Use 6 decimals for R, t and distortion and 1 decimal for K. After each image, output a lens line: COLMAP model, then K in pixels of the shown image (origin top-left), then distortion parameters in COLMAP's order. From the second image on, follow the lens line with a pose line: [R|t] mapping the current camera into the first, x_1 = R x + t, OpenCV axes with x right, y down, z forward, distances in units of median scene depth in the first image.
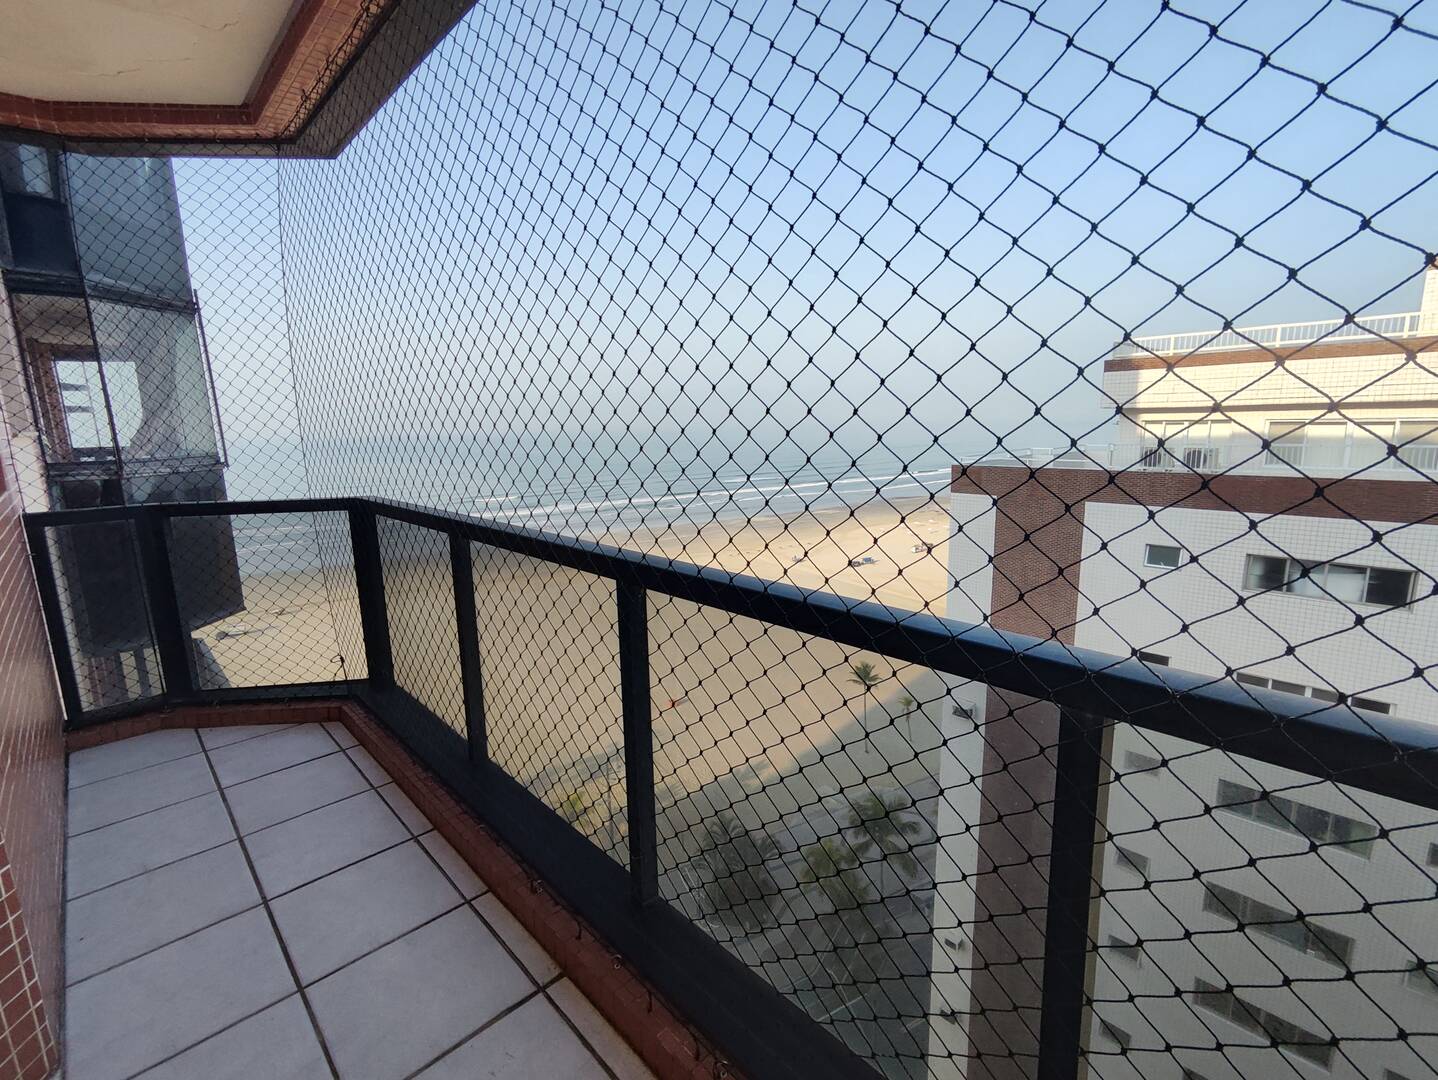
lens RADIAL K [[656.4, 0, 722.8], [0, 656.4, 540.7], [0, 0, 1]] dist [0.000756, 0.000532]
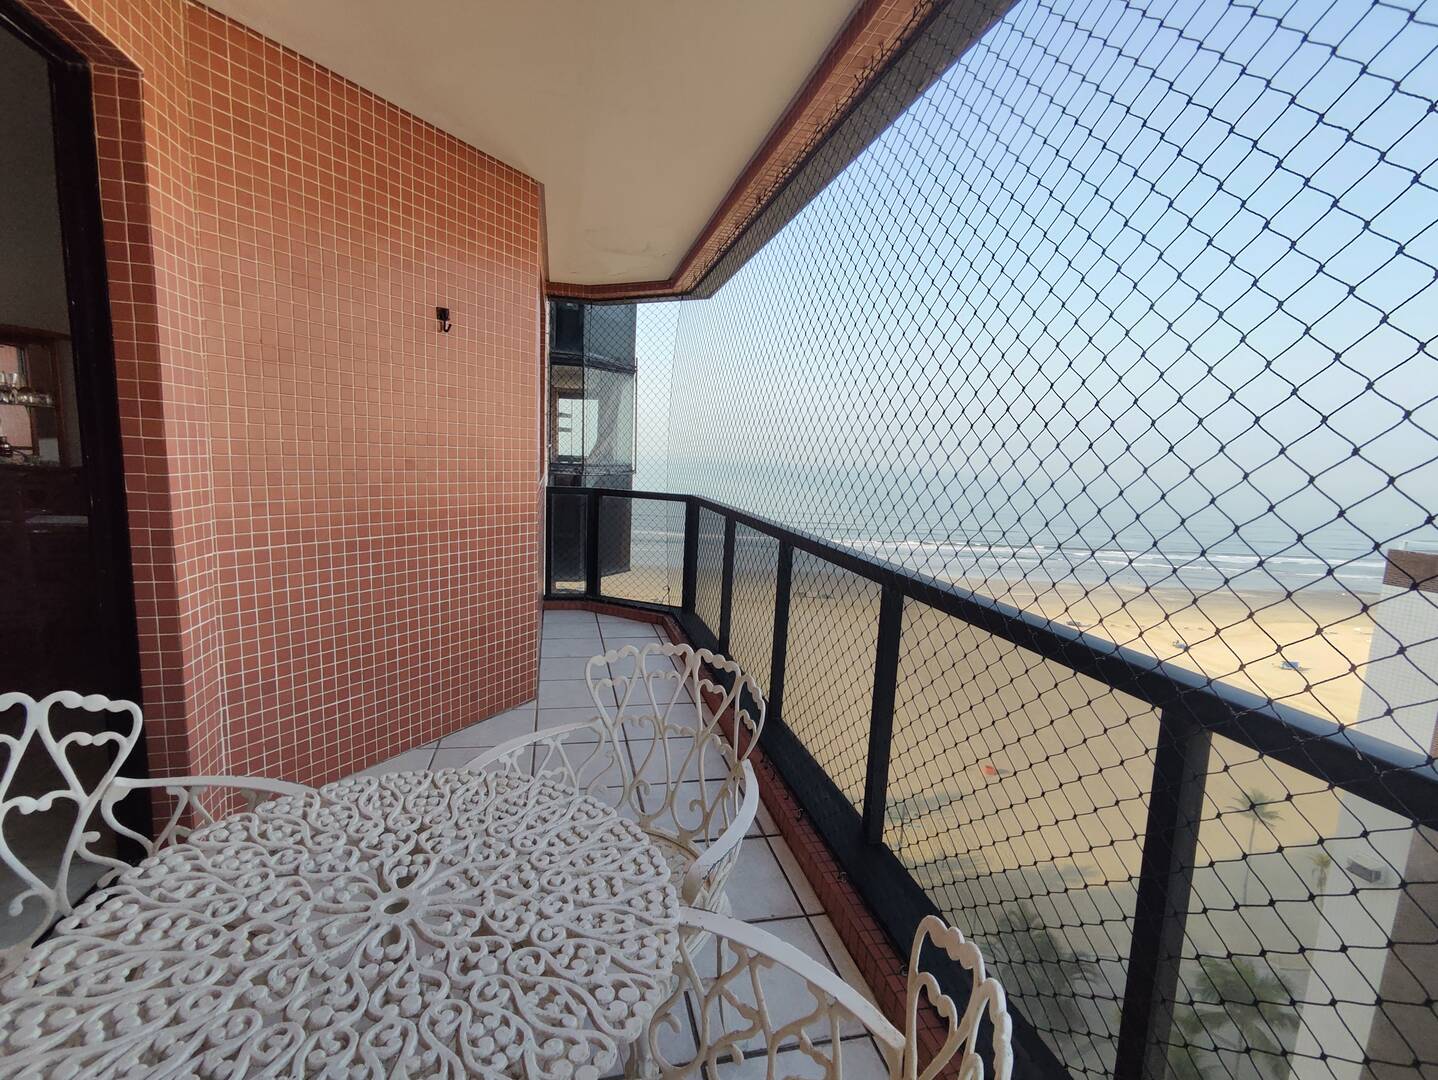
lens RADIAL K [[656.4, 0, 716.0], [0, 656.4, 543.7], [0, 0, 1]] dist [0.000756, 0.000532]
pose [[0.859730, 0.131439, -0.493546, 0.309550], [-0.155724, 0.987767, -0.008204, 0.056029], [0.486430, 0.083910, 0.869681, -0.376284]]
